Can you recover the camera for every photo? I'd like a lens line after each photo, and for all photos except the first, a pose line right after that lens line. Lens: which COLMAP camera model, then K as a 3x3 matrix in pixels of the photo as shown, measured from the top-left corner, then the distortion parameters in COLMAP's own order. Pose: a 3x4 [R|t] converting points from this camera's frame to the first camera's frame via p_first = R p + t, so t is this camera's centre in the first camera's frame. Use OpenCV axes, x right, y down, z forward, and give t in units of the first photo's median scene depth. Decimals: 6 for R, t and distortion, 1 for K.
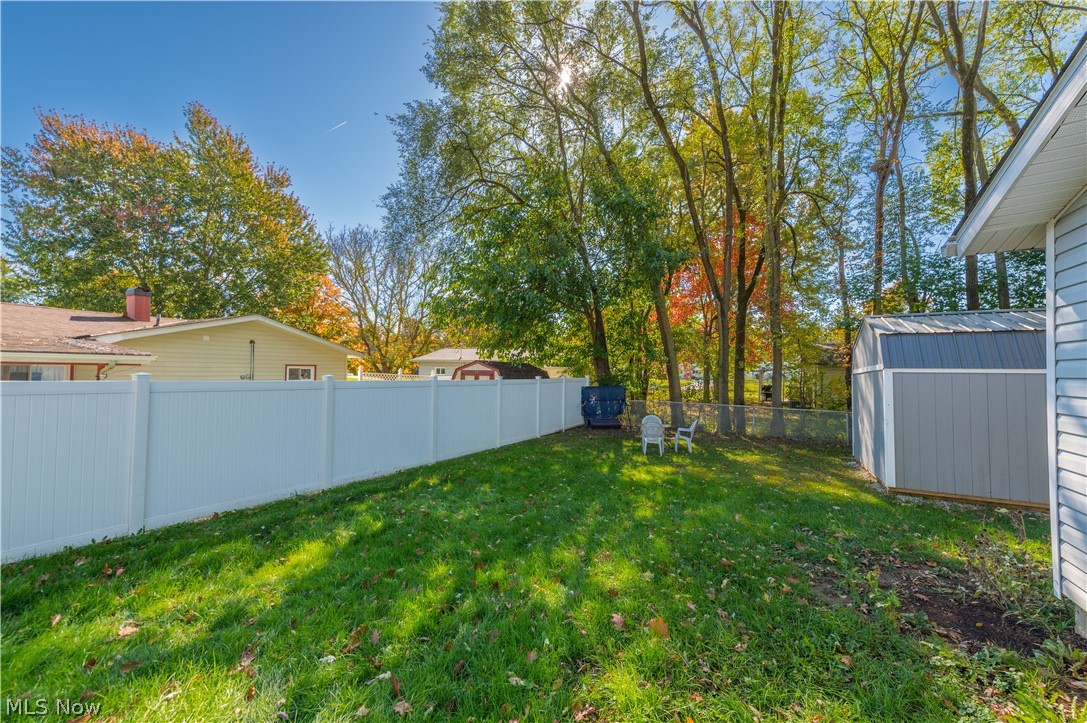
lens RADIAL K [[435.2, 0, 541.8], [0, 435.2, 354.7], [0, 0, 1]] dist [0.013871, -0.002427]
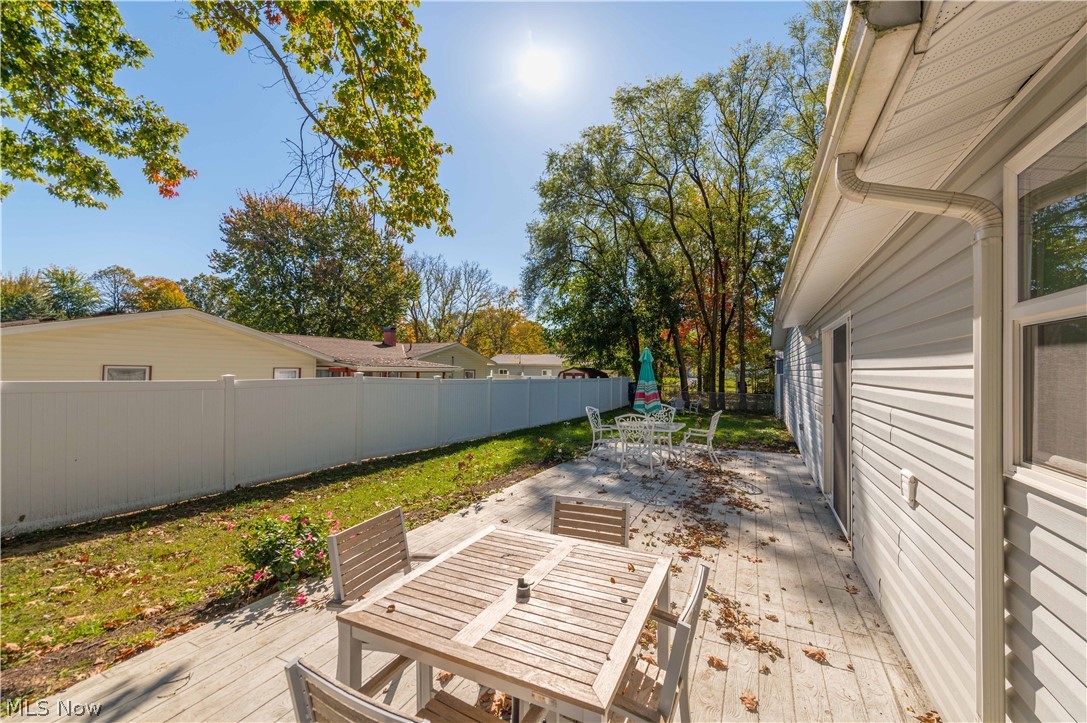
lens RADIAL K [[435.2, 0, 565.9], [0, 435.2, 357.6], [0, 0, 1]] dist [0.013871, -0.002427]
pose [[0.997252, -0.000875, 0.074075, -0.289582], [-0.000017, 0.999928, 0.012040, -0.043036], [-0.074080, -0.012008, 0.997180, -0.676641]]
